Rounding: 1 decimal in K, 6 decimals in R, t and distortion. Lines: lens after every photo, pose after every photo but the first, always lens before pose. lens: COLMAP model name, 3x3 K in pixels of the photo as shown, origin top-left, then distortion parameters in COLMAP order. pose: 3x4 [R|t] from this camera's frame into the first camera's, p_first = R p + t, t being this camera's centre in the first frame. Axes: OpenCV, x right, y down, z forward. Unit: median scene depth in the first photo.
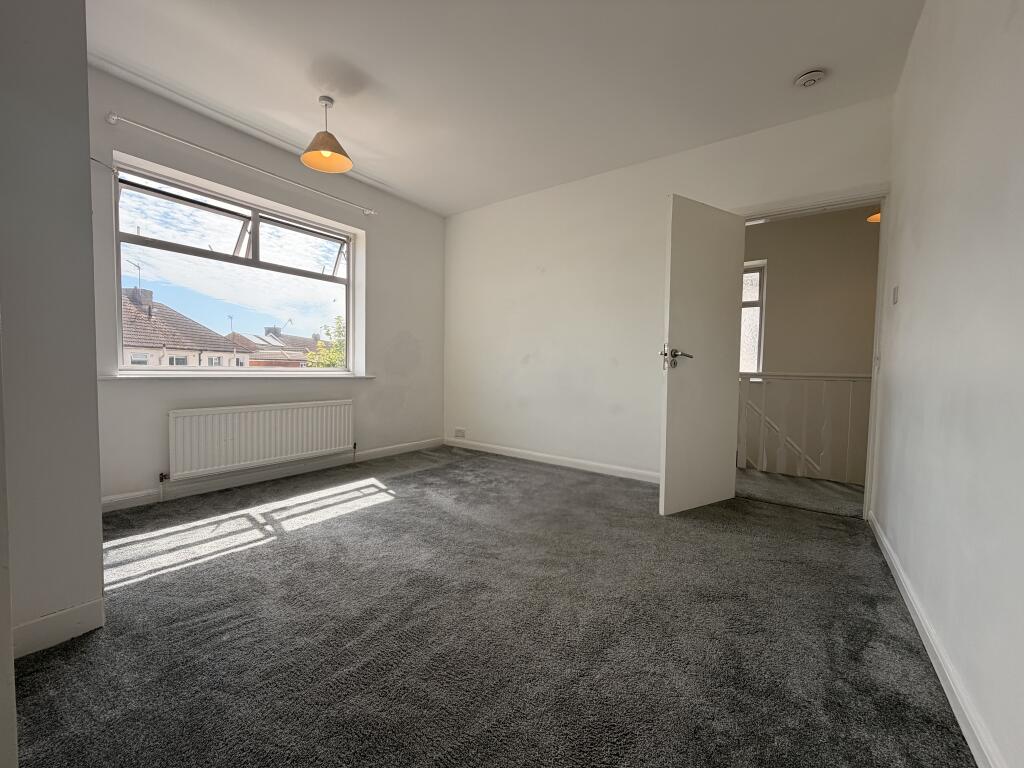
lens RADIAL K [[411.6, 0, 511.5], [0, 411.6, 382.3], [0, 0, 1]] dist [0.000490, -0.000258]
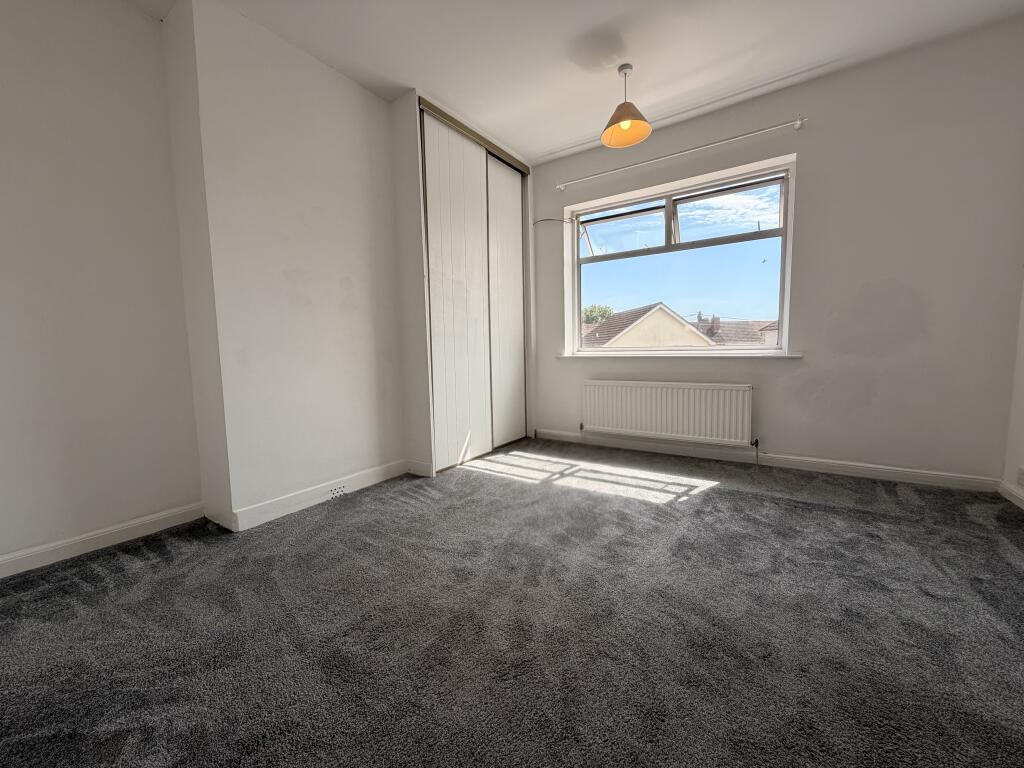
lens RADIAL K [[411.6, 0, 510.3], [0, 411.6, 386.7], [0, 0, 1]] dist [0.000490, -0.000258]
pose [[0.020359, 0.079987, -0.996588, 0.518207], [-0.009435, 0.996766, 0.079808, -0.018063], [0.999748, 0.007778, 0.021048, 0.662956]]
